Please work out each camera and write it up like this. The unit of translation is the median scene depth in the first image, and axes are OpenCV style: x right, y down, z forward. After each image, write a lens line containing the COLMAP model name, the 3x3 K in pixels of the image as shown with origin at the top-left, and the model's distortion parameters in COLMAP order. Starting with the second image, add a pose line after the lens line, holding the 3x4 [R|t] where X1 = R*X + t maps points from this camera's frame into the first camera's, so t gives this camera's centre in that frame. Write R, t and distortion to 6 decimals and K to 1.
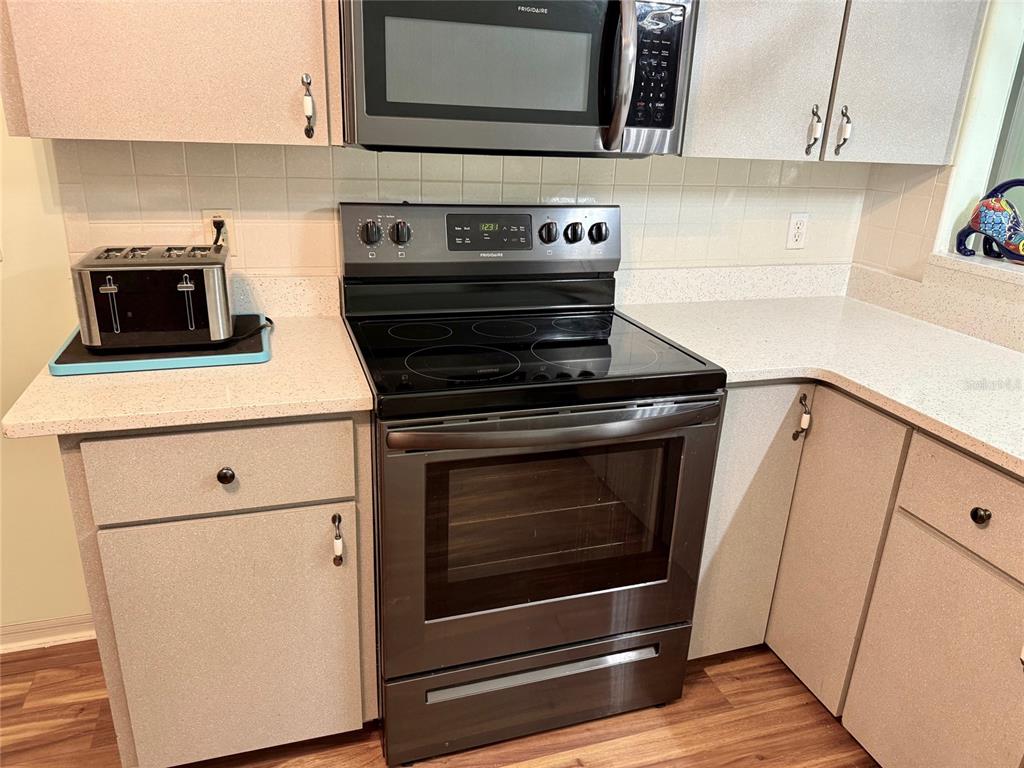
lens RADIAL K [[737.6, 0, 517.3], [0, 737.6, 401.0], [0, 0, 1]] dist [0.064659, -0.072501]
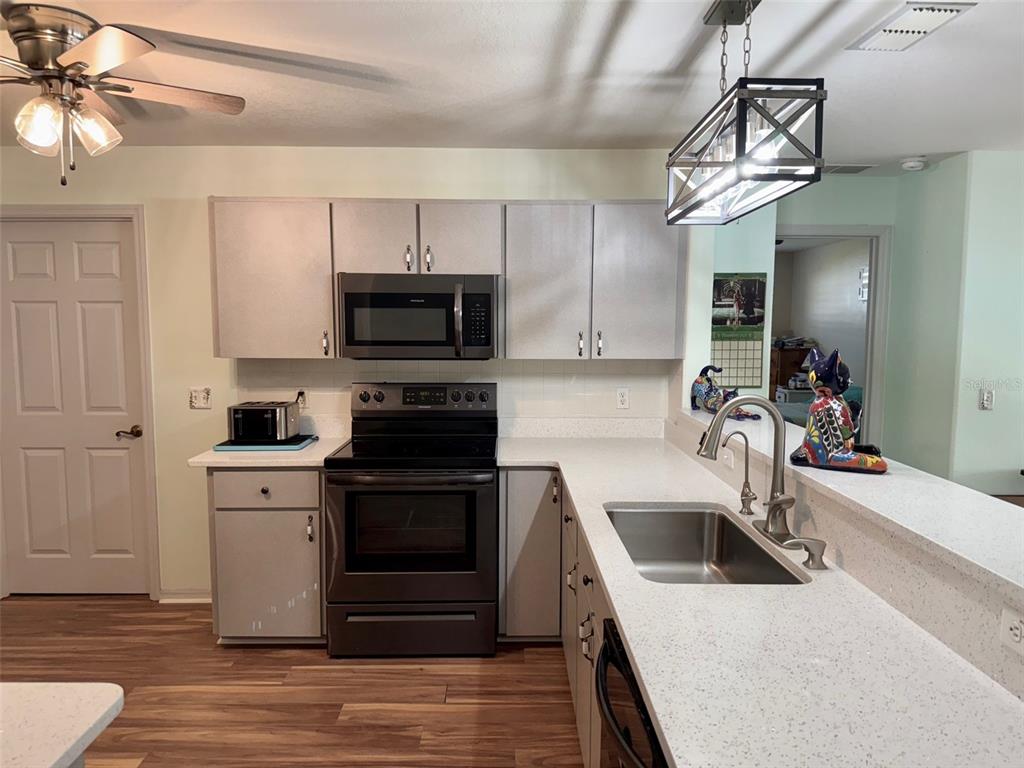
lens RADIAL K [[737.6, 0, 508.8], [0, 737.6, 387.5], [0, 0, 1]] dist [0.064659, -0.072501]
pose [[0.949395, -0.013617, -0.313788, 0.828516], [-0.074137, 0.961114, -0.266015, 0.269047], [0.305209, 0.275817, 0.911467, -0.770762]]
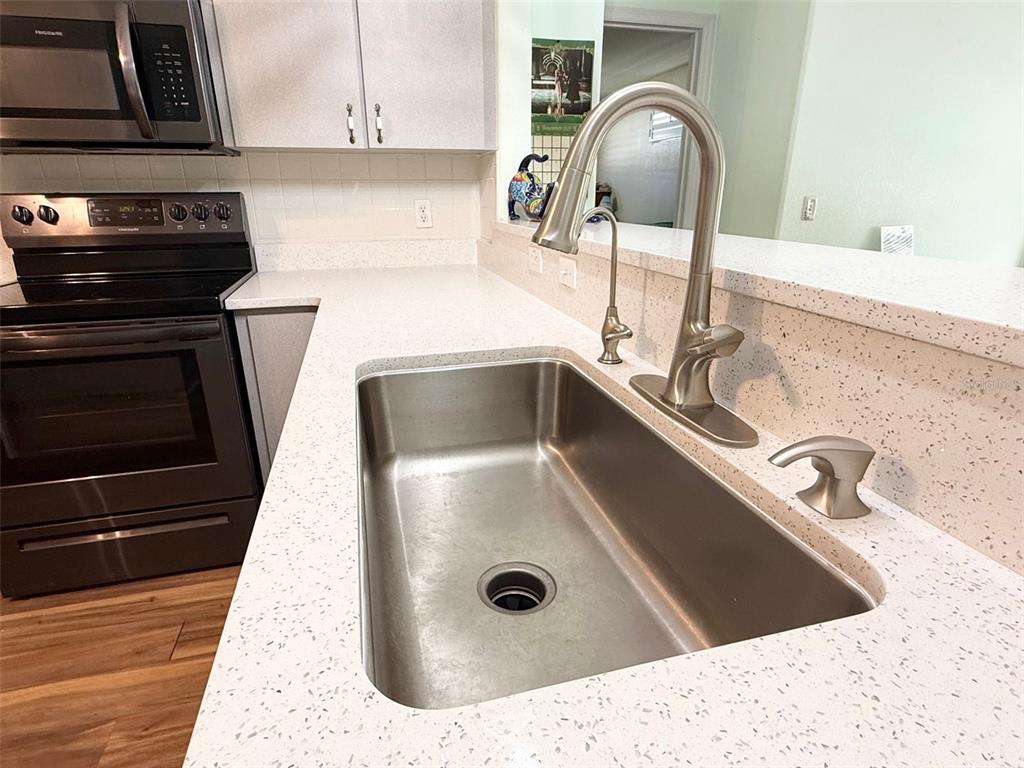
lens RADIAL K [[536.6, 0, 505.5], [0, 536.6, 391.0], [0, 0, 1]] dist [0.001136, -0.001171]
pose [[0.996084, -0.024408, -0.084977, 0.750402], [0.022786, 0.999540, -0.019998, 0.137123], [0.085426, 0.017983, 0.996182, 0.087633]]
